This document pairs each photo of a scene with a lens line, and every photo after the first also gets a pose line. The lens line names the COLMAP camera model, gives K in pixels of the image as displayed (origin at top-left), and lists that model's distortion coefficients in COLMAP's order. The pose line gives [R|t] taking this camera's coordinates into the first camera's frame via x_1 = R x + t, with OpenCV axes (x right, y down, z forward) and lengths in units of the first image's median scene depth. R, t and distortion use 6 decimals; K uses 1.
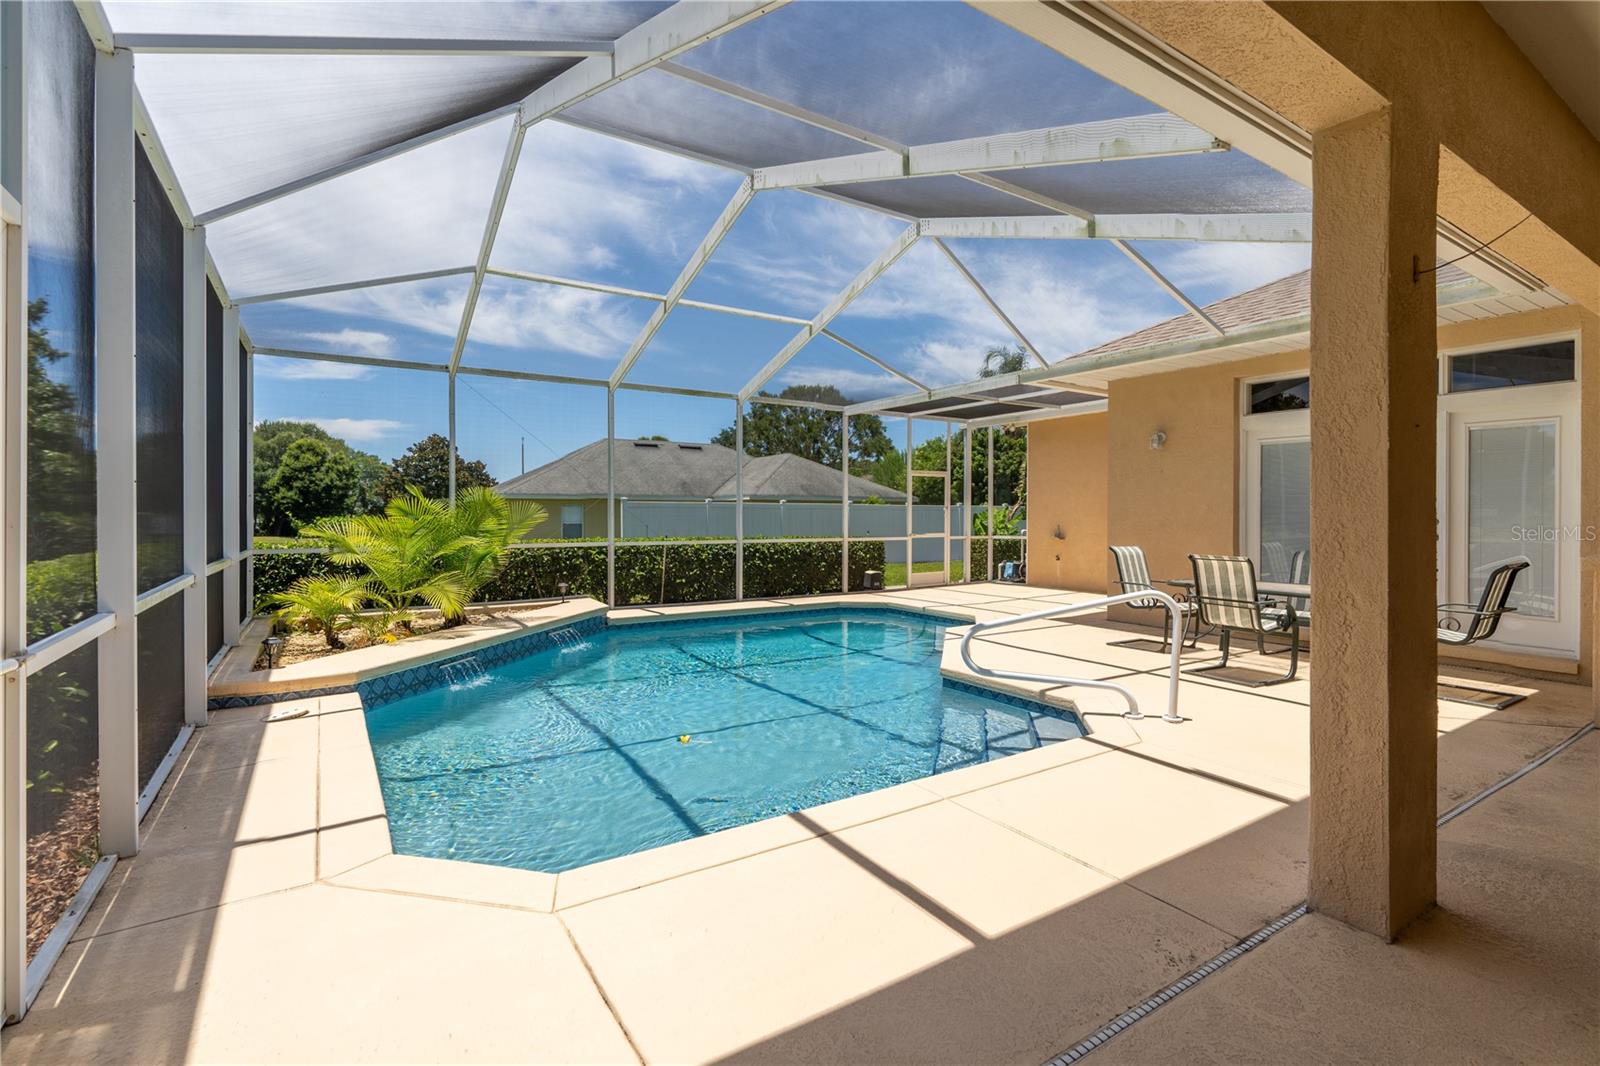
lens RADIAL K [[736.3, 0, 800.0], [0, 736.3, 515.4], [0, 0, 1]] dist [0.001522, 0.001094]
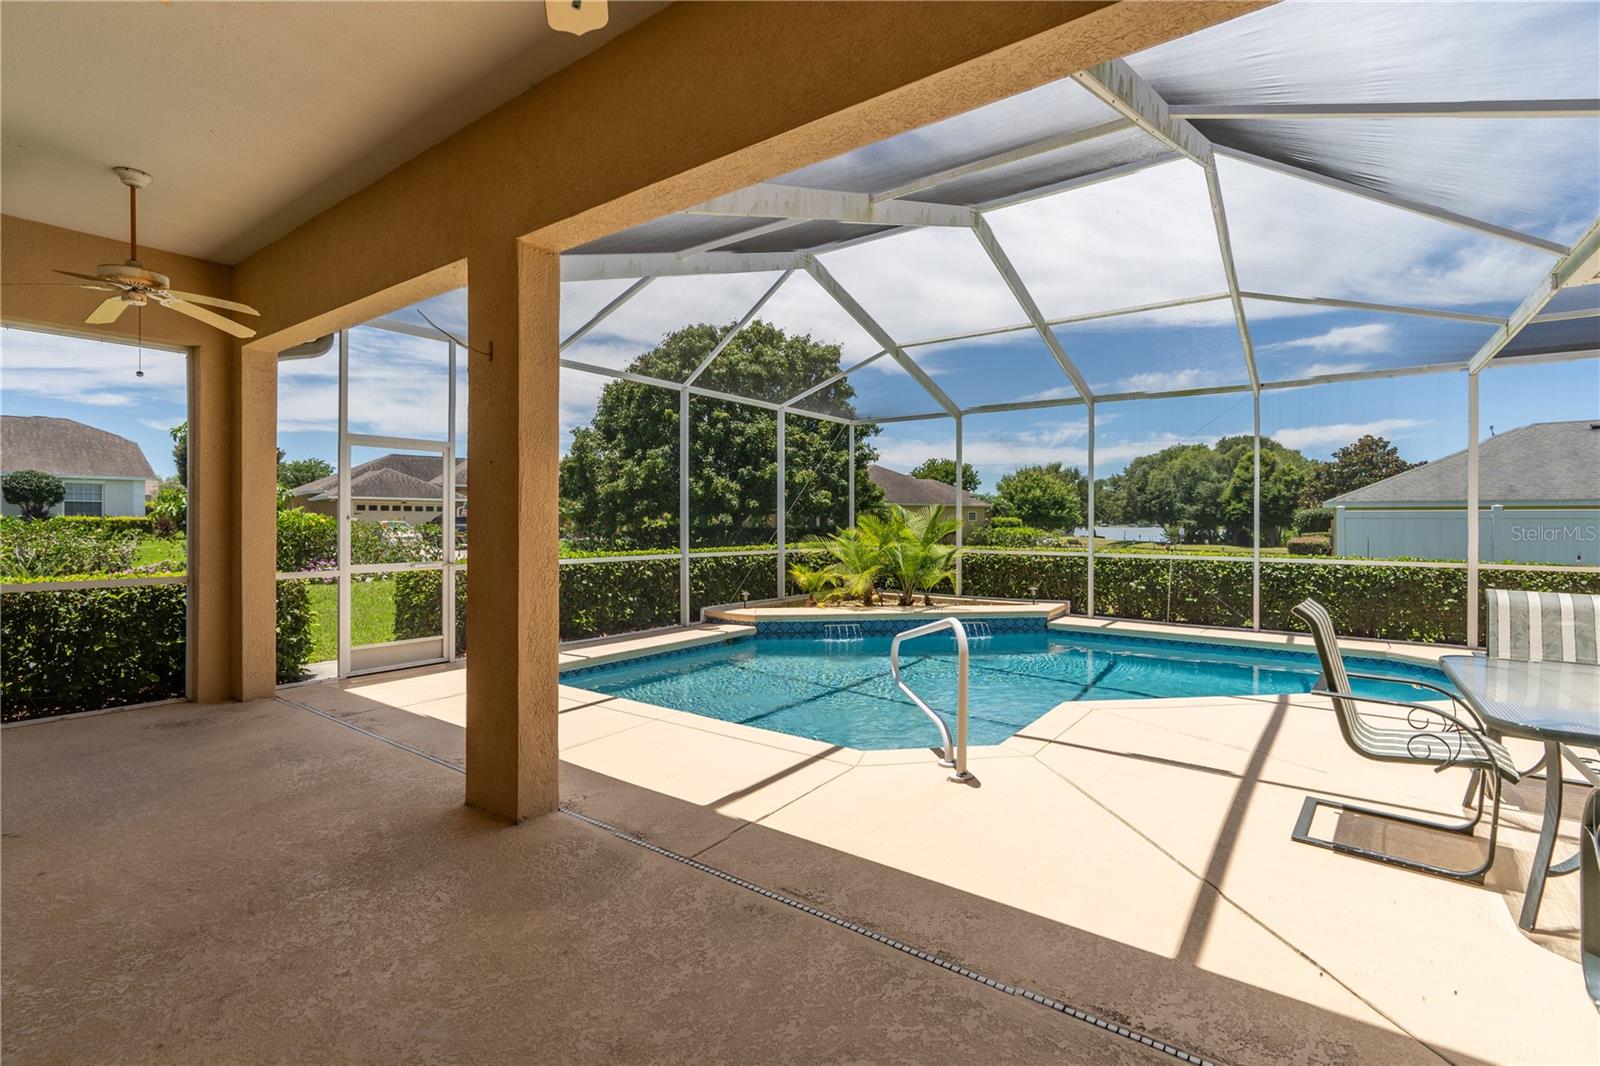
lens RADIAL K [[736.3, 0, 800.0], [0, 736.3, 515.4], [0, 0, 1]] dist [0.001522, 0.001094]
pose [[0.355492, -0.008096, -0.934644, 0.515450], [-0.005243, 0.999929, -0.010656, -0.002431], [0.934664, 0.008688, 0.355425, 0.229482]]
